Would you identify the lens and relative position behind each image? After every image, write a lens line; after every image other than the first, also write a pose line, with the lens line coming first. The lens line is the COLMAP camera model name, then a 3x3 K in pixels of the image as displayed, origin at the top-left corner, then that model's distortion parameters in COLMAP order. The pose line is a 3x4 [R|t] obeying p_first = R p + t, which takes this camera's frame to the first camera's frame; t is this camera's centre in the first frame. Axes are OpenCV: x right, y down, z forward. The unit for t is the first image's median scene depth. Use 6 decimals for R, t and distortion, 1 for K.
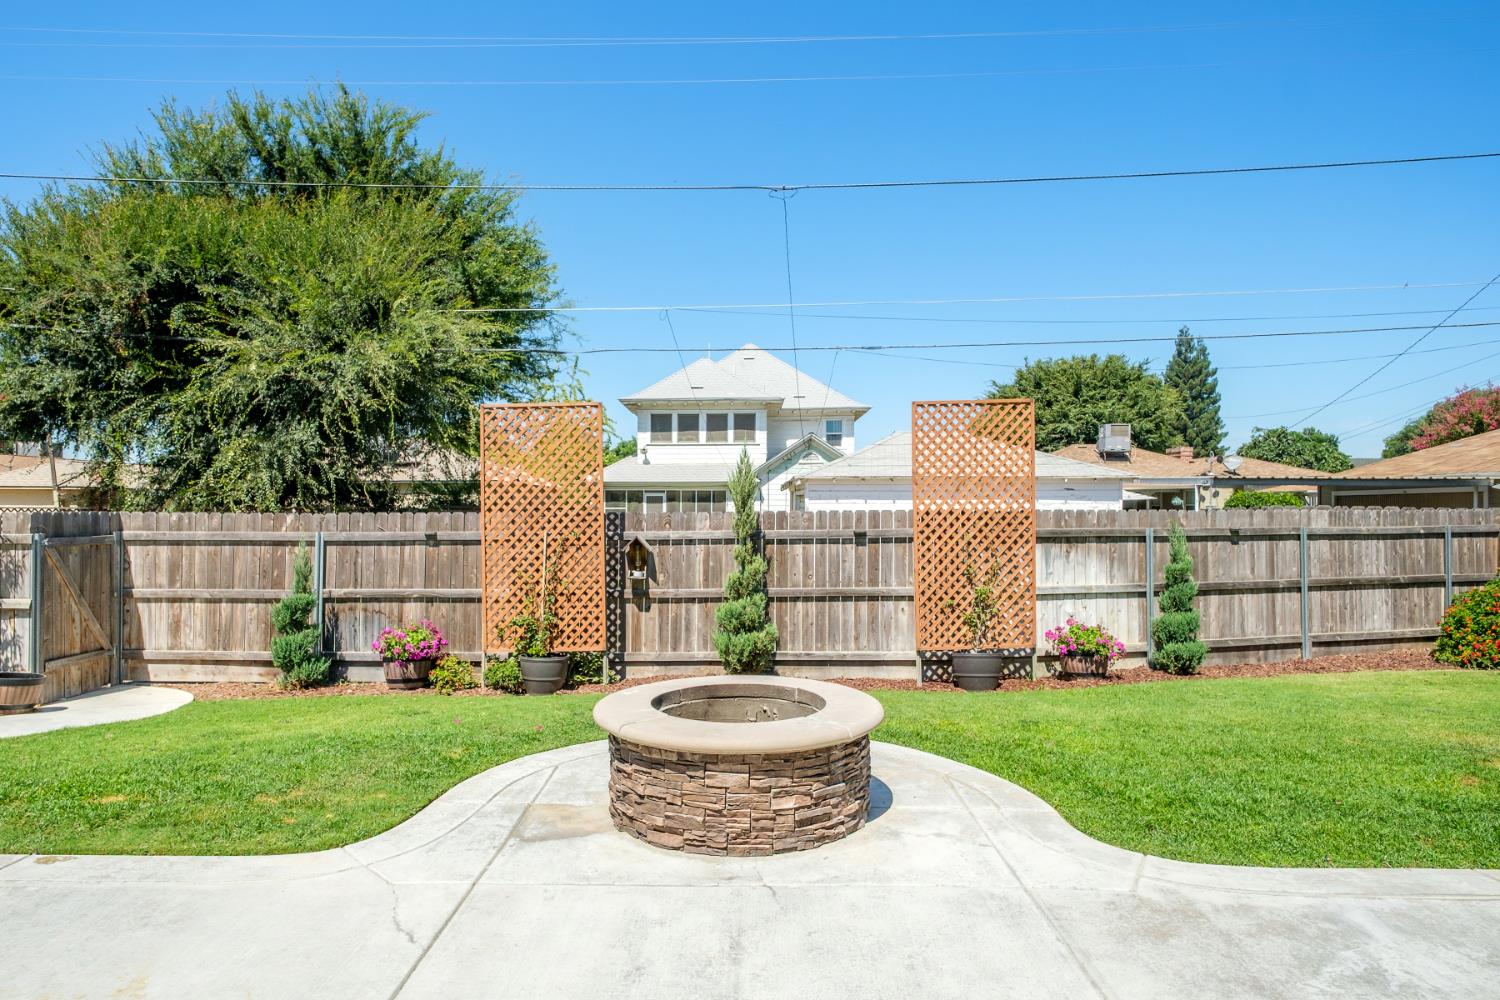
lens RADIAL K [[887.7, 0, 750.0], [0, 887.7, 500.0], [0, 0, 1]] dist [-0.002582, -0.000569]
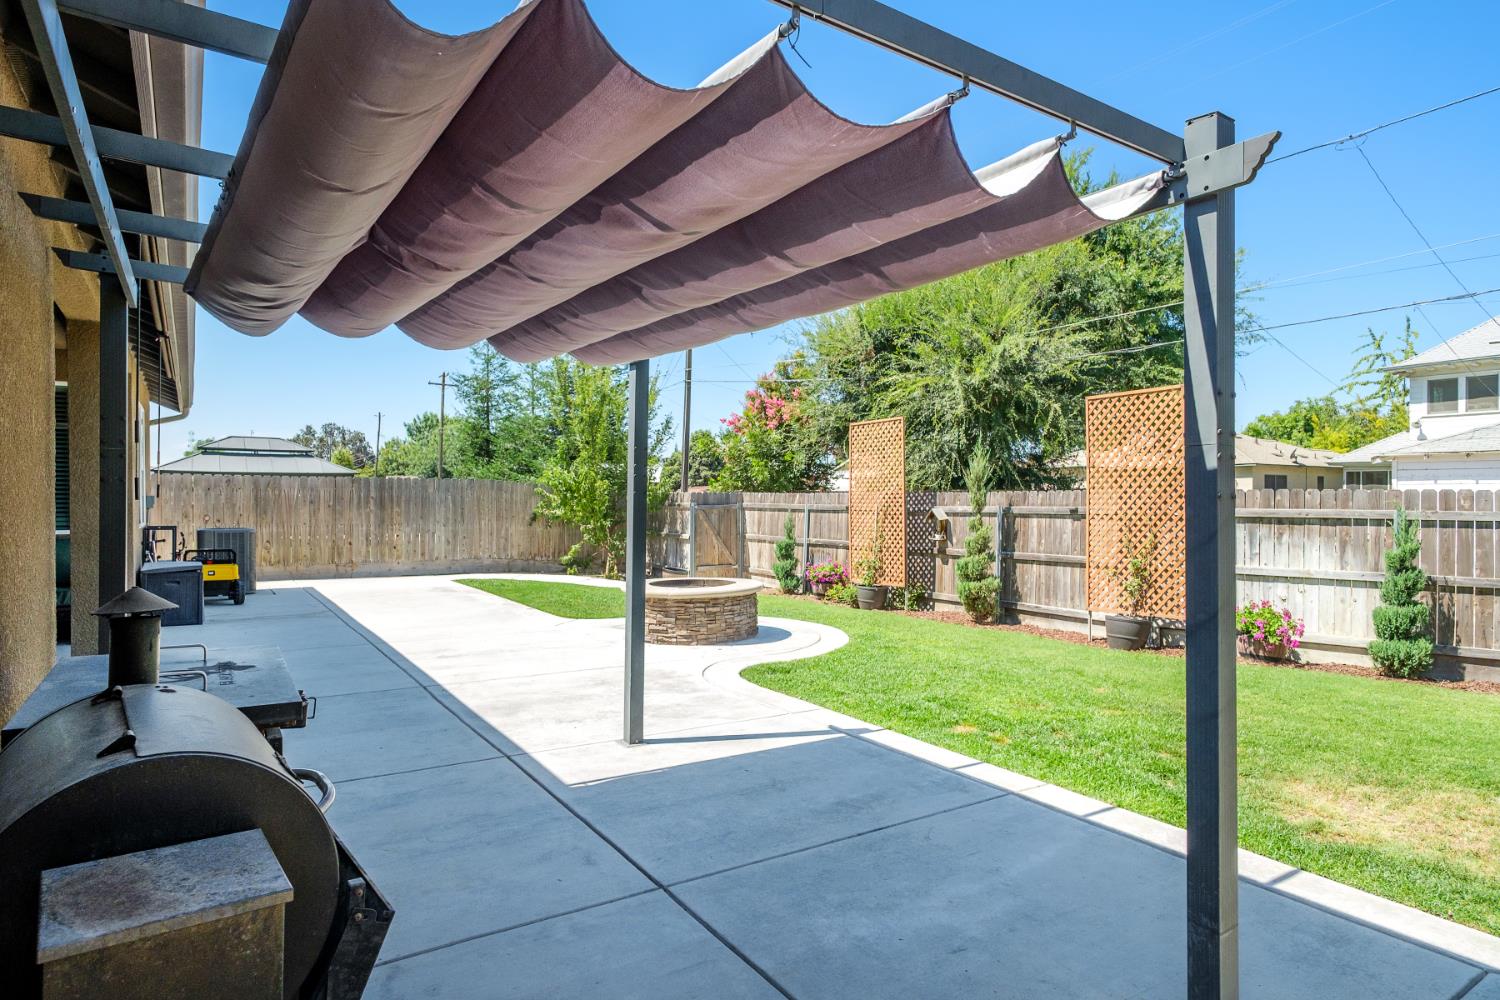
lens RADIAL K [[830.8, 0, 744.3], [0, 830.8, 490.3], [0, 0, 1]] dist [0.002554, 0.000071]
pose [[0.569876, -0.002042, -0.821728, 0.747370], [0.007661, 0.999967, 0.002829, 0.004580], [0.821695, -0.007908, 0.569873, 0.007028]]
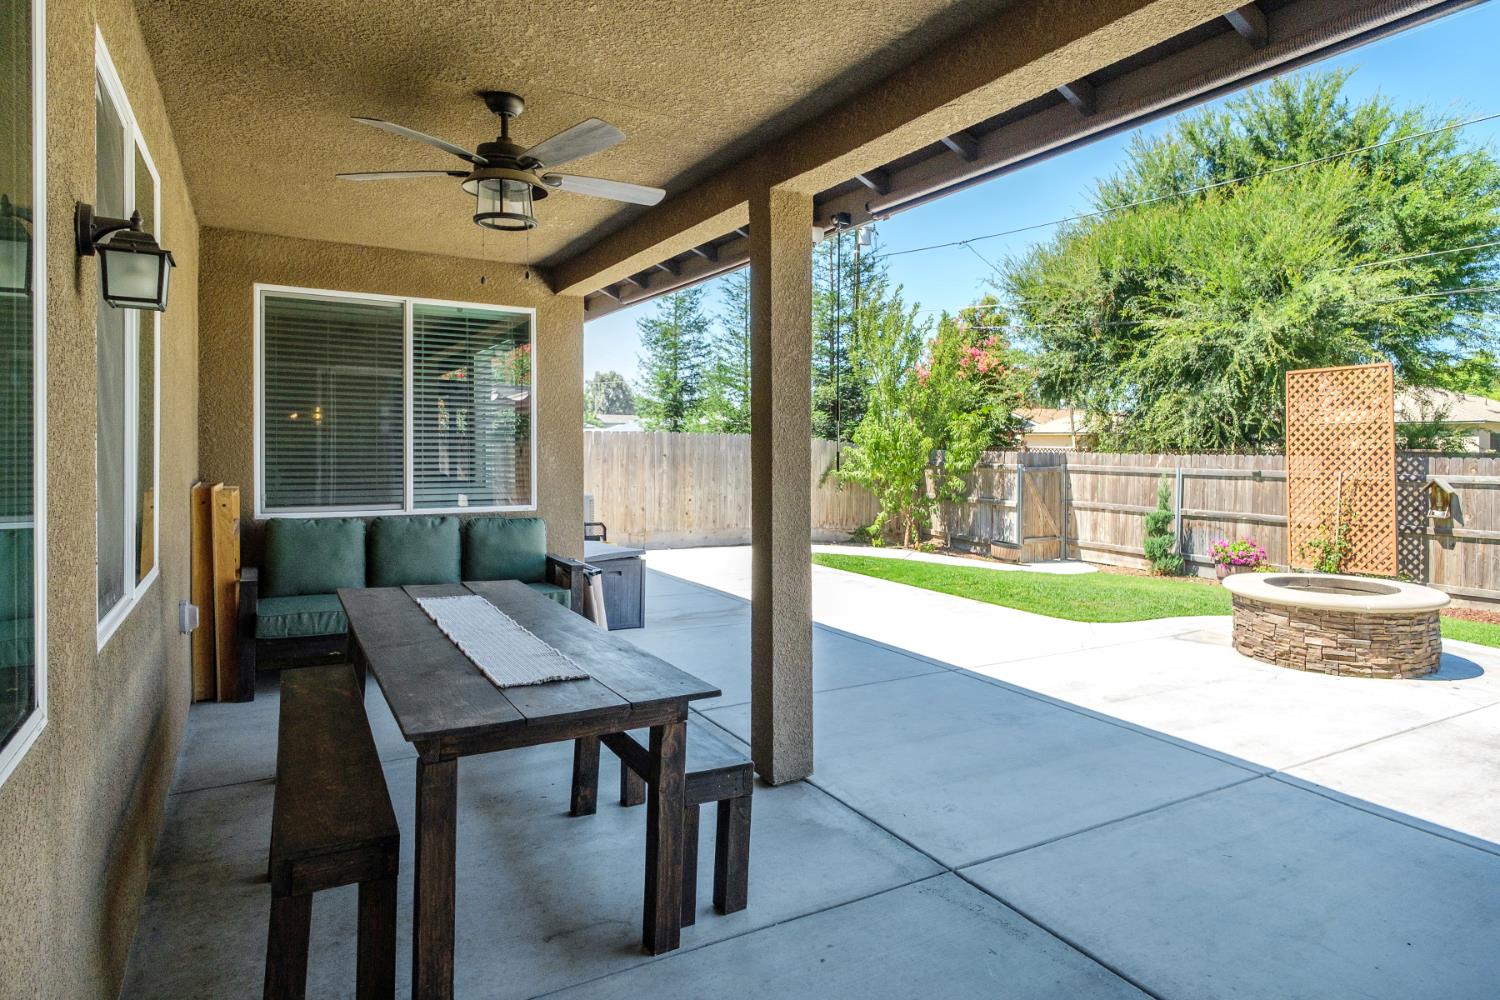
lens RADIAL K [[846.0, 0, 795.4], [0, 846.0, 437.3], [0, 0, 1]] dist [0.003656, 0.001723]
pose [[0.536792, -0.003263, -0.843708, 0.325480], [-0.000385, 0.999991, -0.004112, -0.006887], [0.843715, 0.002532, 0.536786, -0.238743]]
